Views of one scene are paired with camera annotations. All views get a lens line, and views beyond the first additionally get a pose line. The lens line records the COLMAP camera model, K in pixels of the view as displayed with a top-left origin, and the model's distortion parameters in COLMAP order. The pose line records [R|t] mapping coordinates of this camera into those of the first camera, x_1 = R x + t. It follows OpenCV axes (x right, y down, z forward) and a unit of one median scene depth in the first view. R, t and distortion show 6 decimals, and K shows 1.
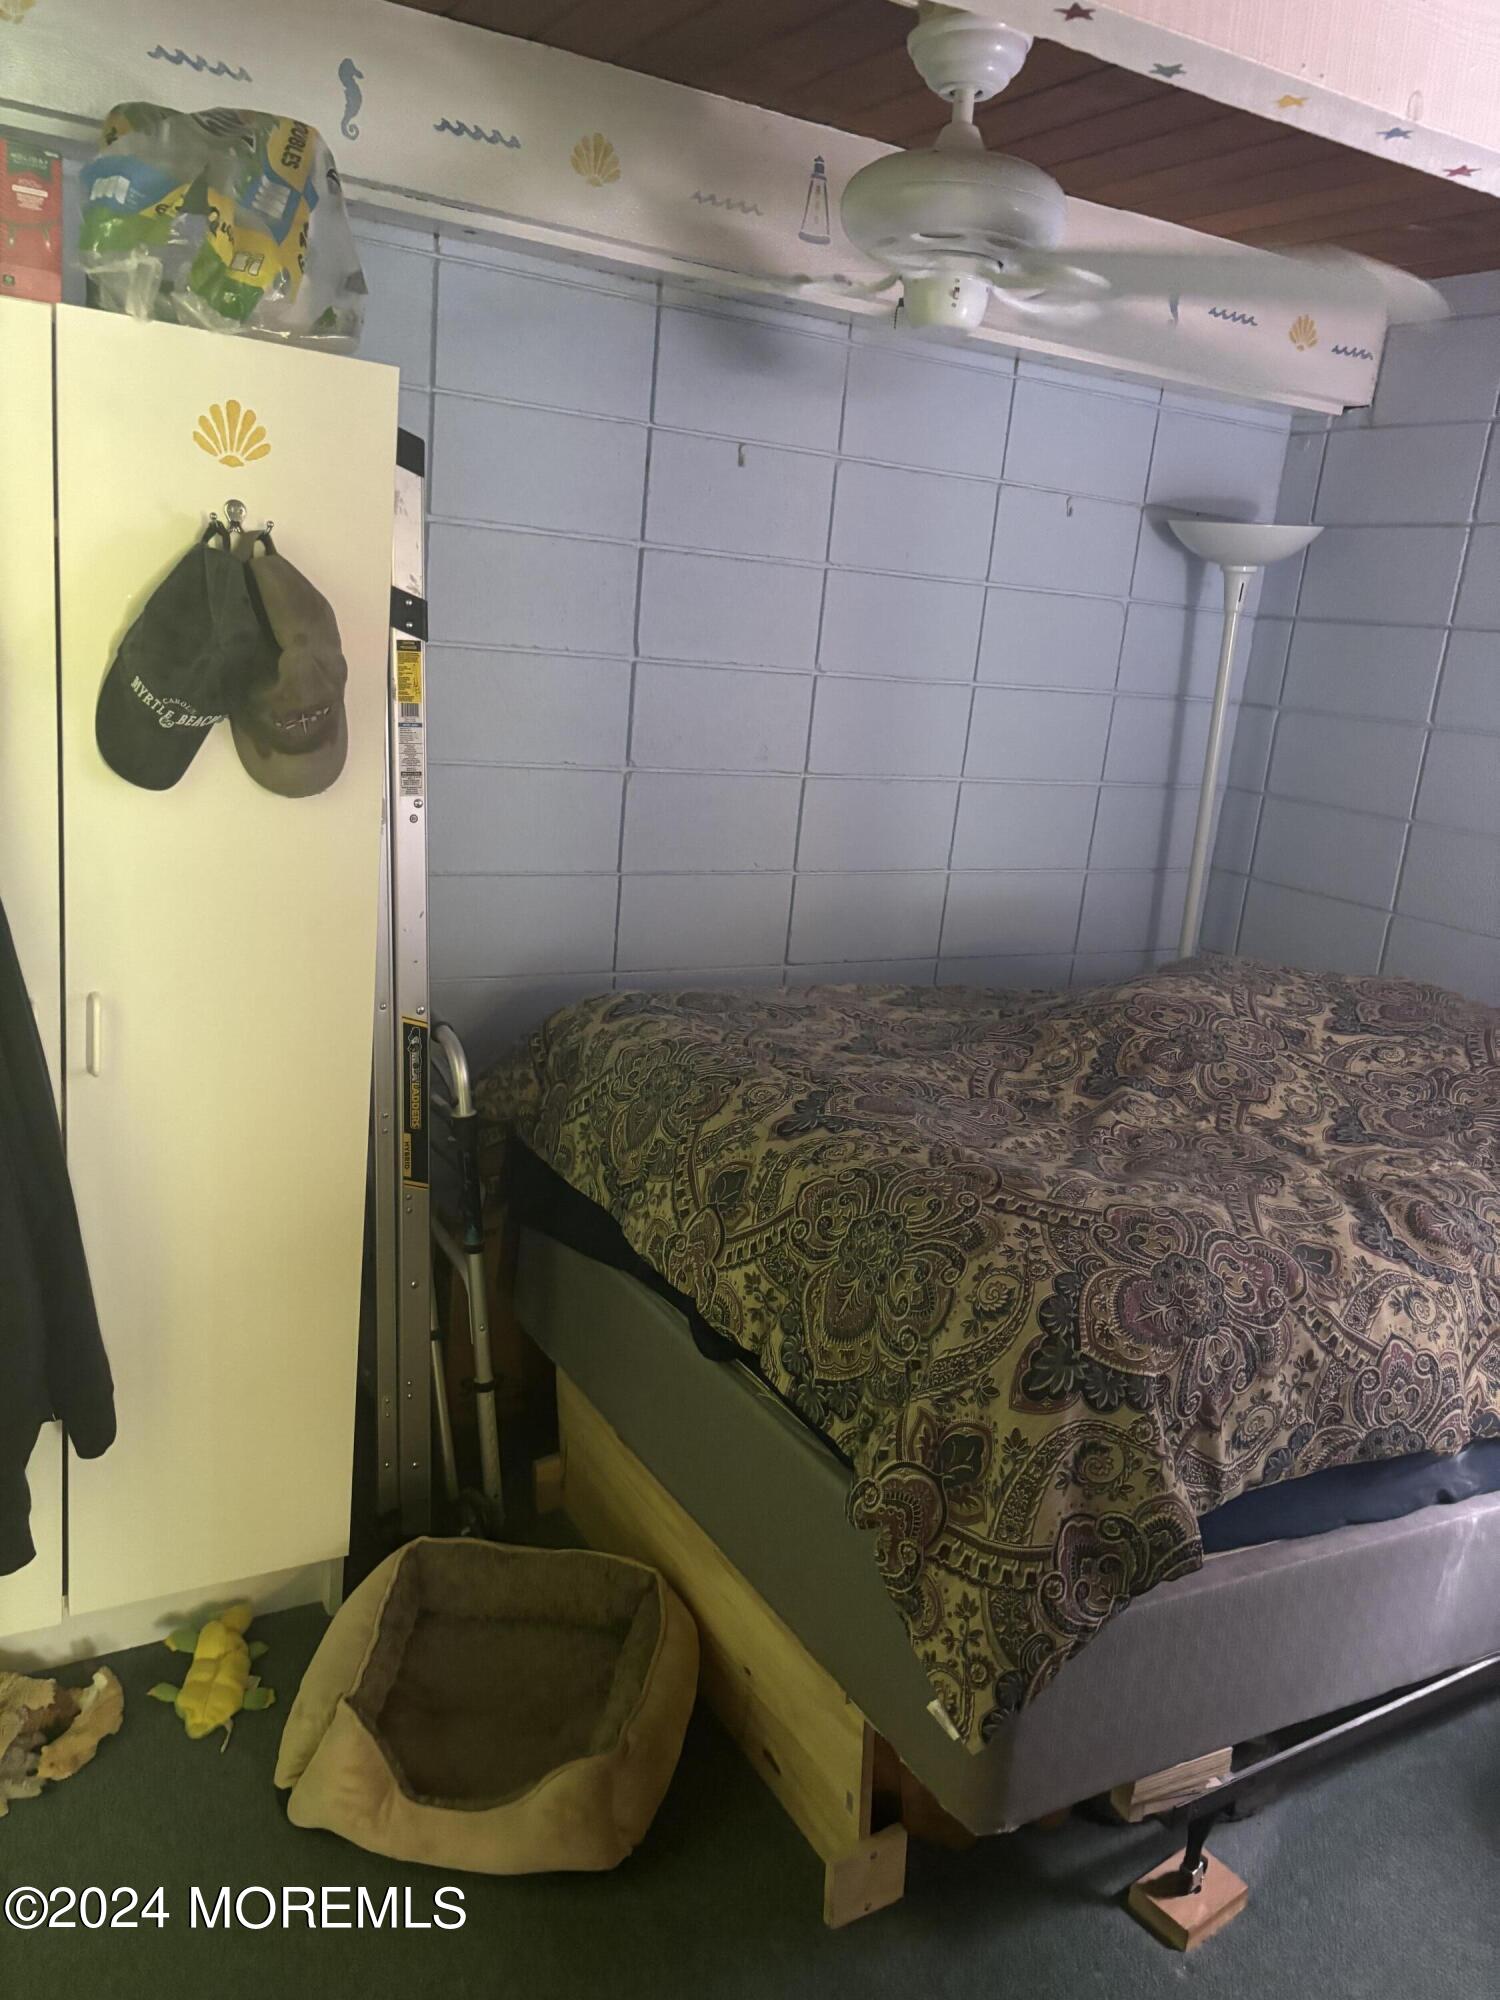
lens RADIAL K [[1511.6, 0, 745.7], [0, 1511.6, 1005.4], [0, 0, 1]] dist [0.106520, -0.167477]
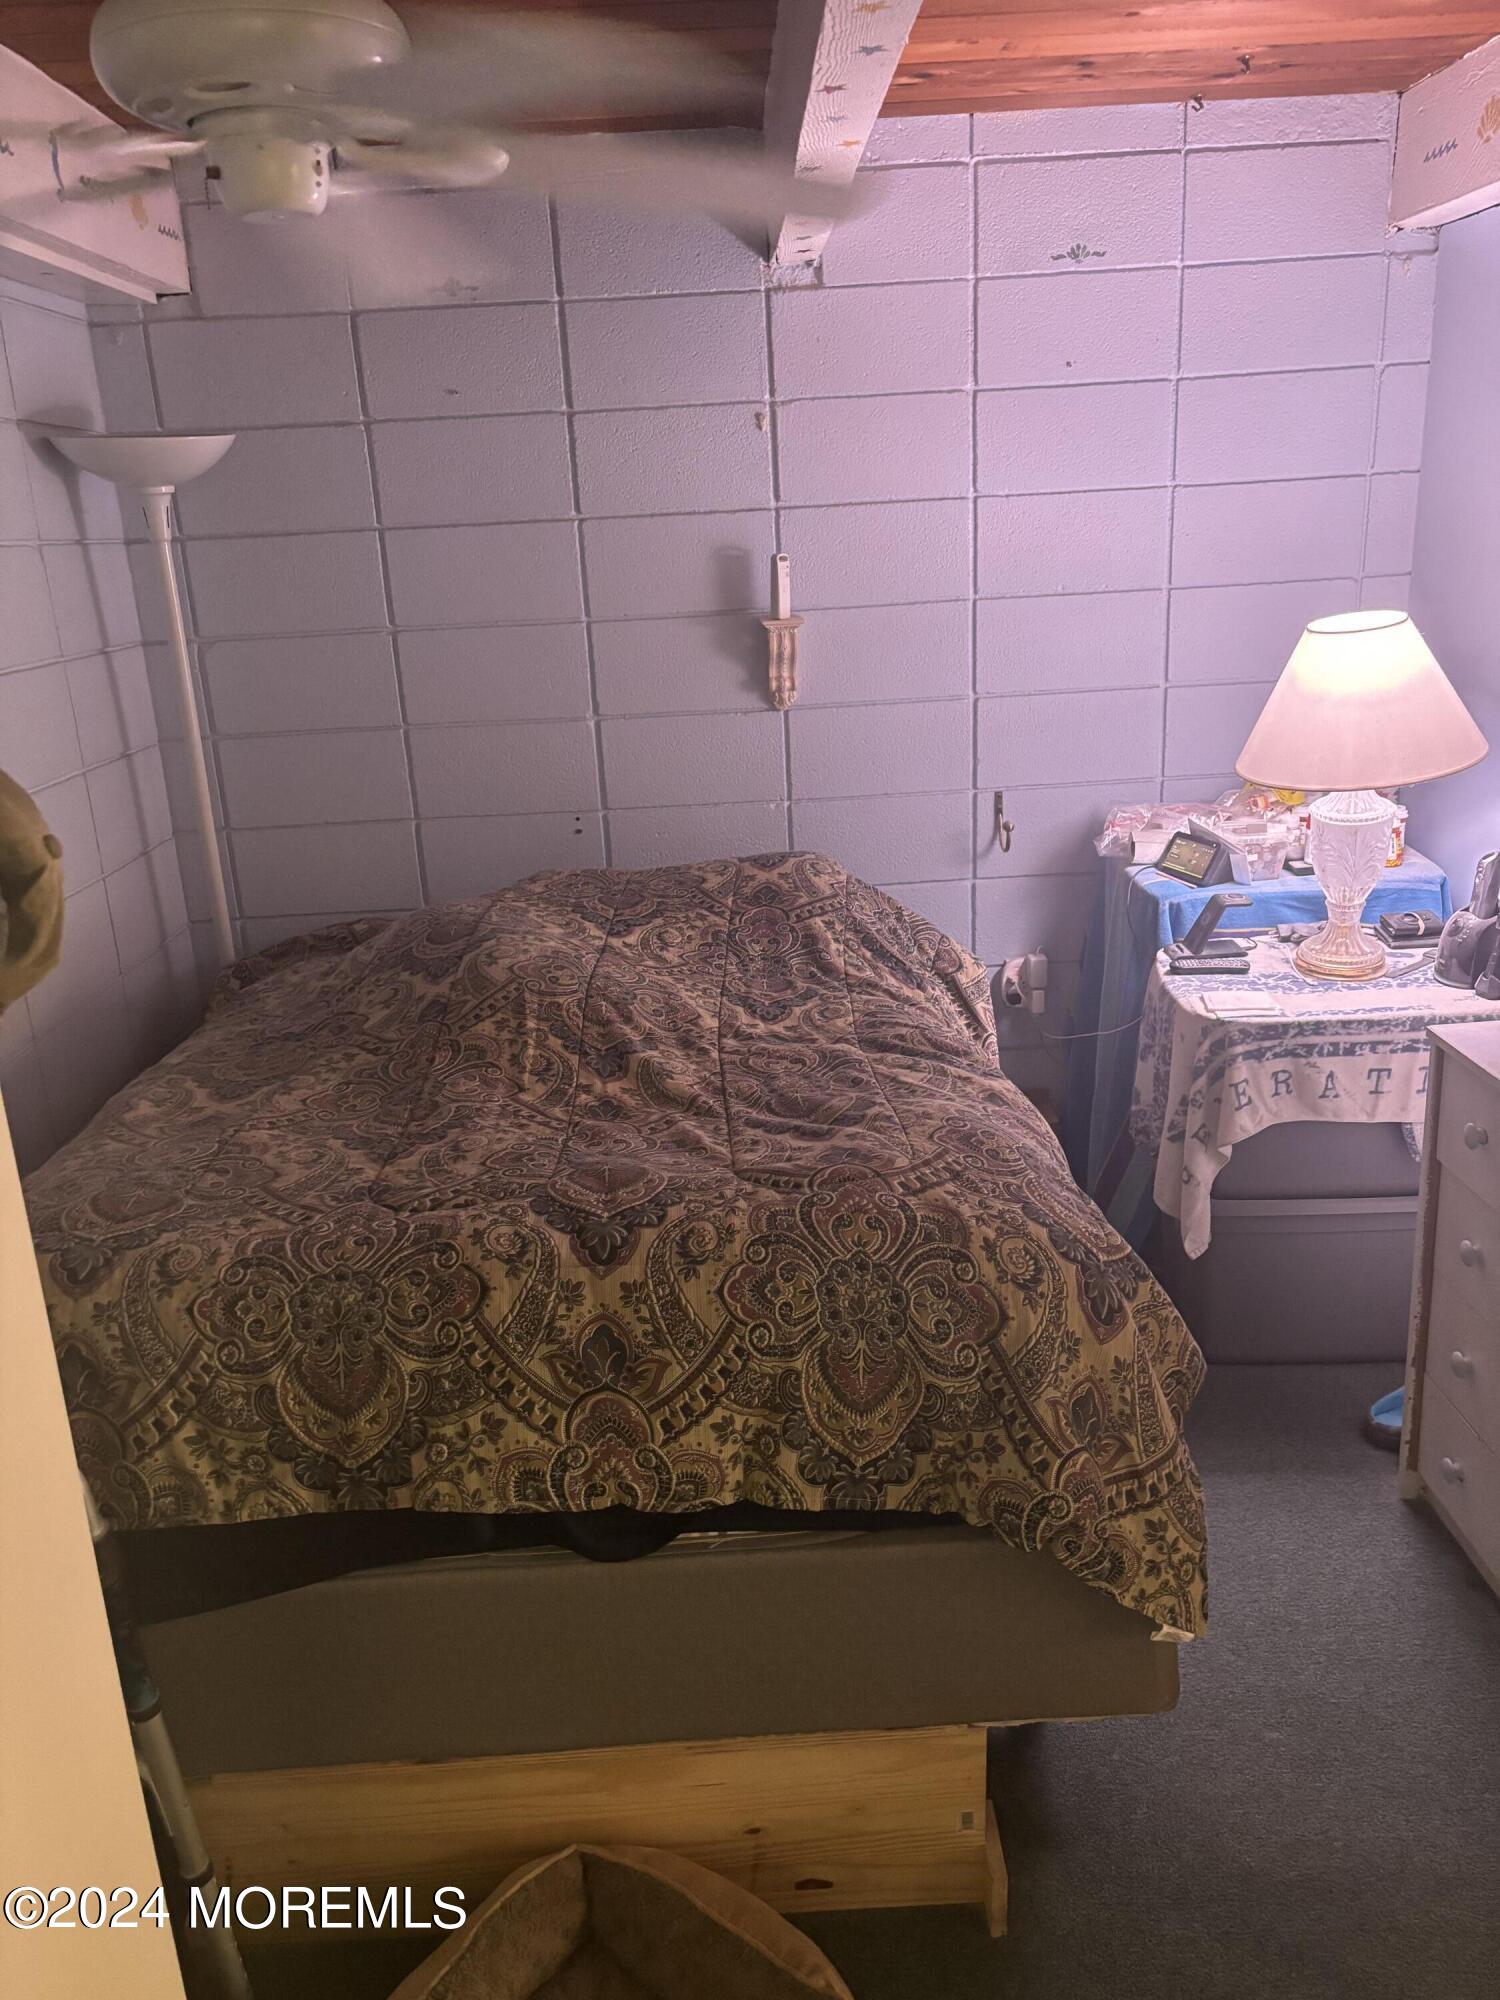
lens RADIAL K [[1511.6, 0, 745.7], [0, 1511.6, 1005.4], [0, 0, 1]] dist [0.106520, -0.167477]
pose [[0.461469, -0.374065, 0.804439, -0.509772], [0.305421, 0.918318, 0.251813, -0.208406], [-0.832925, 0.129489, 0.538023, 0.462408]]
